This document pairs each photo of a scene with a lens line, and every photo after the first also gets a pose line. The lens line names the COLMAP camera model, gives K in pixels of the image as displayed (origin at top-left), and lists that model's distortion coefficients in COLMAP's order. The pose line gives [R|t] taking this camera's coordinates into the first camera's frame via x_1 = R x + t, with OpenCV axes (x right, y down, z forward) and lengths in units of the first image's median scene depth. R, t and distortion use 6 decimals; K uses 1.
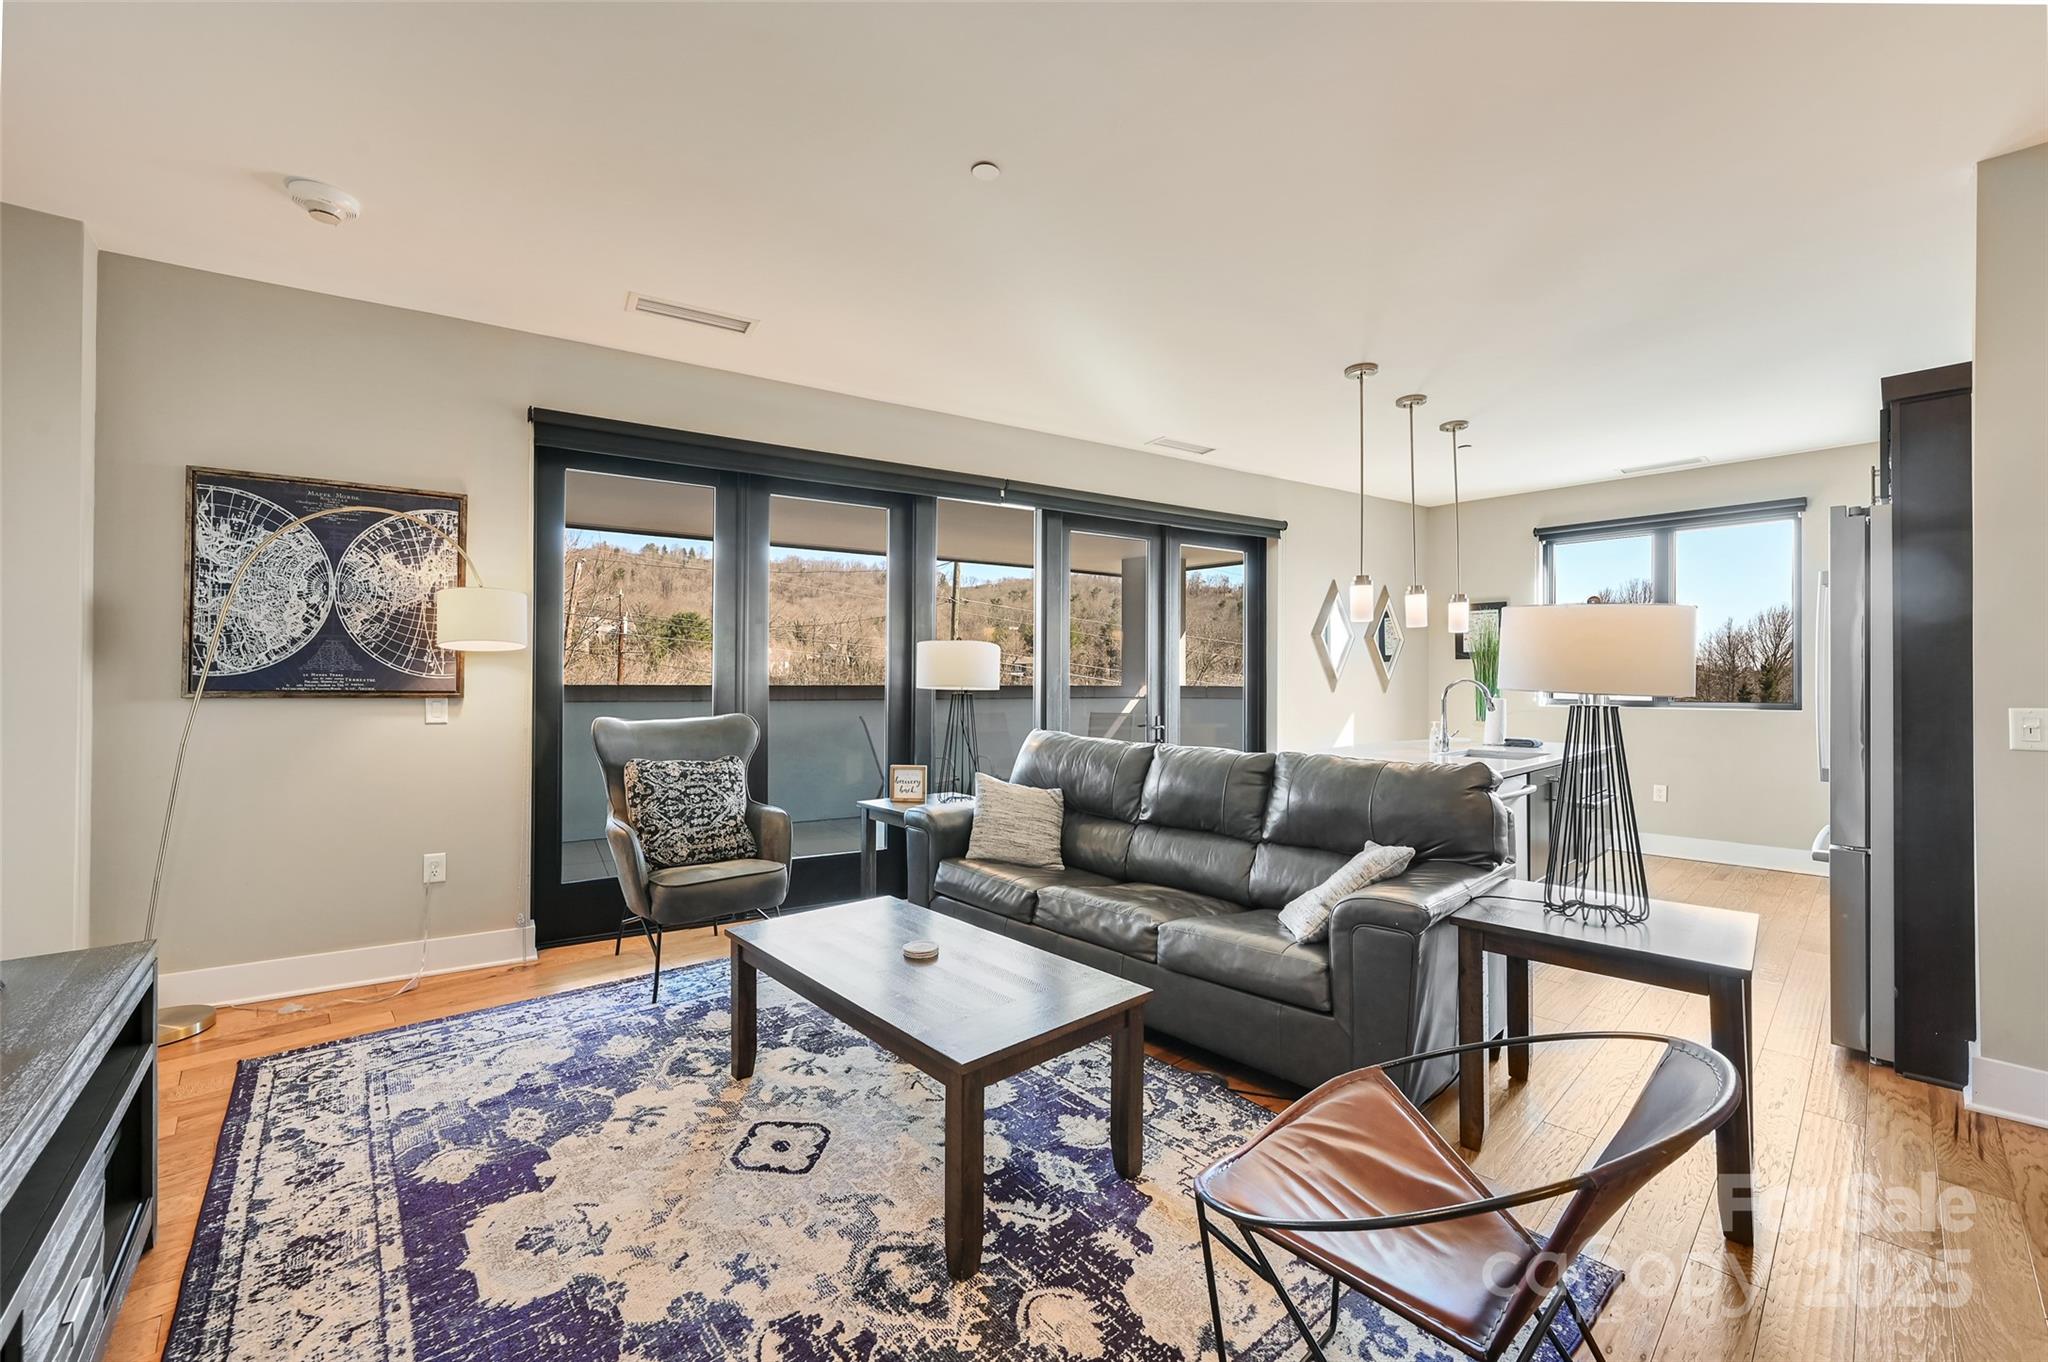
lens RADIAL K [[812.4, 0, 1024.9], [0, 812.4, 676.8], [0, 0, 1]] dist [0.002644, 0.000133]
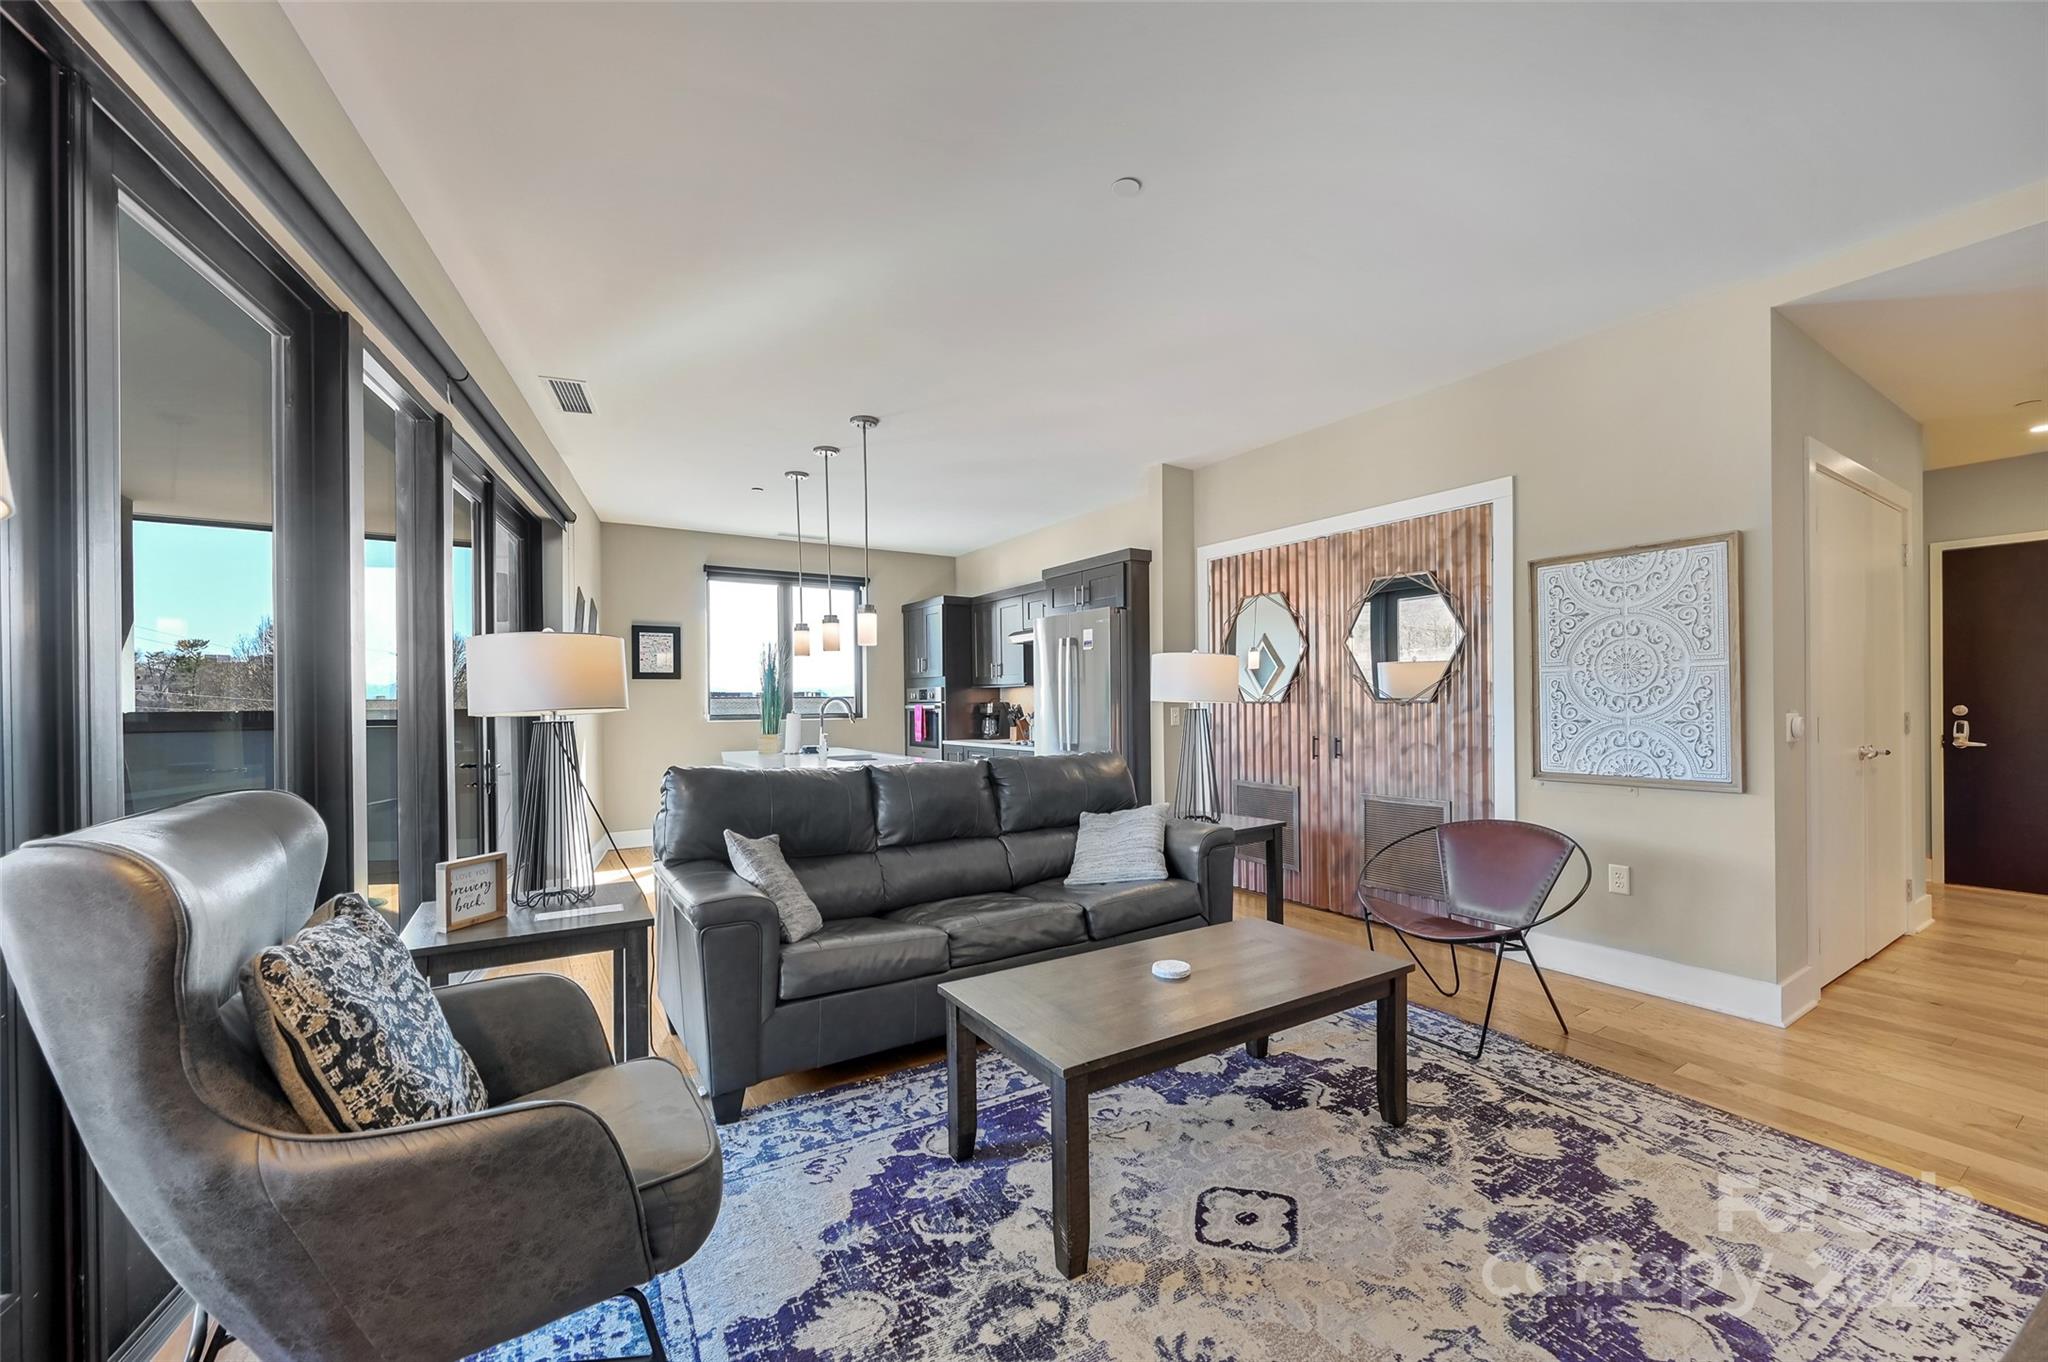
lens RADIAL K [[812.4, 0, 1024.9], [0, 812.4, 692.5], [0, 0, 1]] dist [0.002644, 0.000133]
pose [[0.176557, 0.003190, 0.984285, -1.275943], [0.002393, 0.999990, -0.003670, 0.005068], [-0.984288, 0.003003, 0.176548, 1.130164]]
